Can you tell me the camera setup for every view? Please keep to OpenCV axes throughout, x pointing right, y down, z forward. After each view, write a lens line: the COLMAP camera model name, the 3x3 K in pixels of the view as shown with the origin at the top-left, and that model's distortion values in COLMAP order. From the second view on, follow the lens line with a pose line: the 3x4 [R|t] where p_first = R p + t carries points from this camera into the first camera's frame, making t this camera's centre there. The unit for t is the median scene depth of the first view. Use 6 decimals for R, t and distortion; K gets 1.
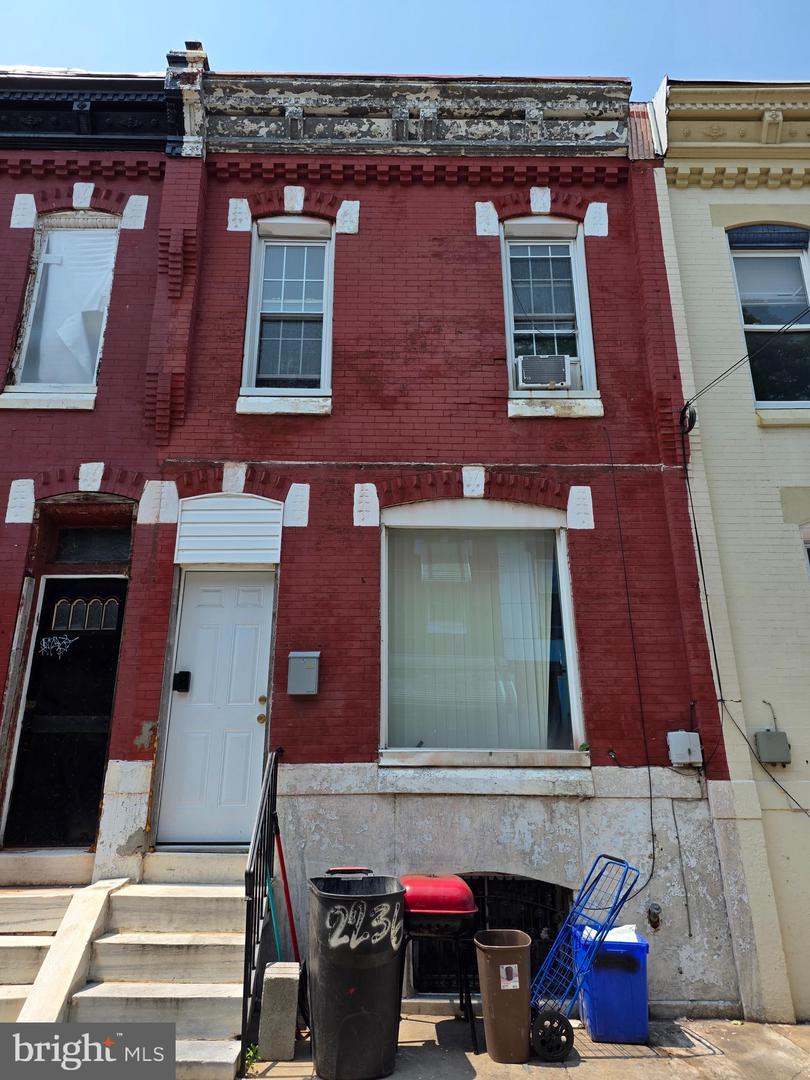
lens RADIAL K [[623.5, 0, 402.1], [0, 623.5, 547.4], [0, 0, 1]] dist [0.015616, -0.000817]
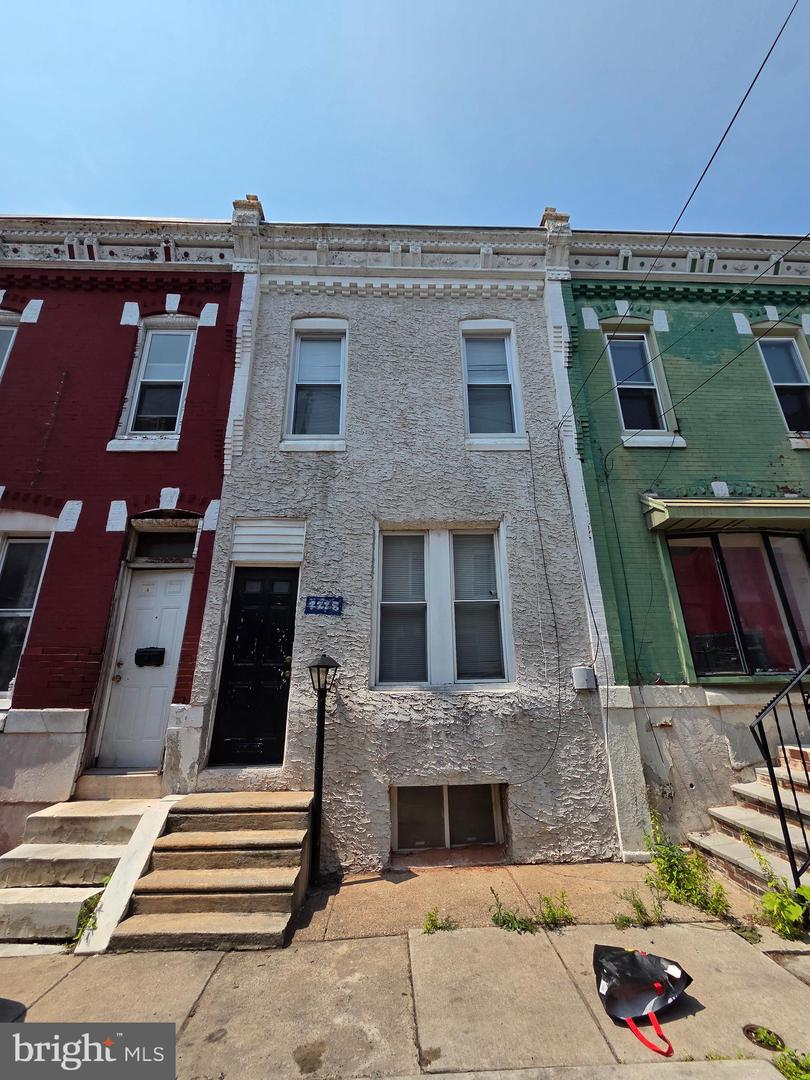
lens RADIAL K [[441.8, 0, 409.2], [0, 441.8, 531.3], [0, 0, 1]] dist [0.005859, -0.002021]
pose [[0.999585, -0.010228, 0.026924, 0.348607], [0.011188, 0.999298, -0.035744, 0.006066], [-0.026539, 0.036031, 0.998998, -0.003563]]
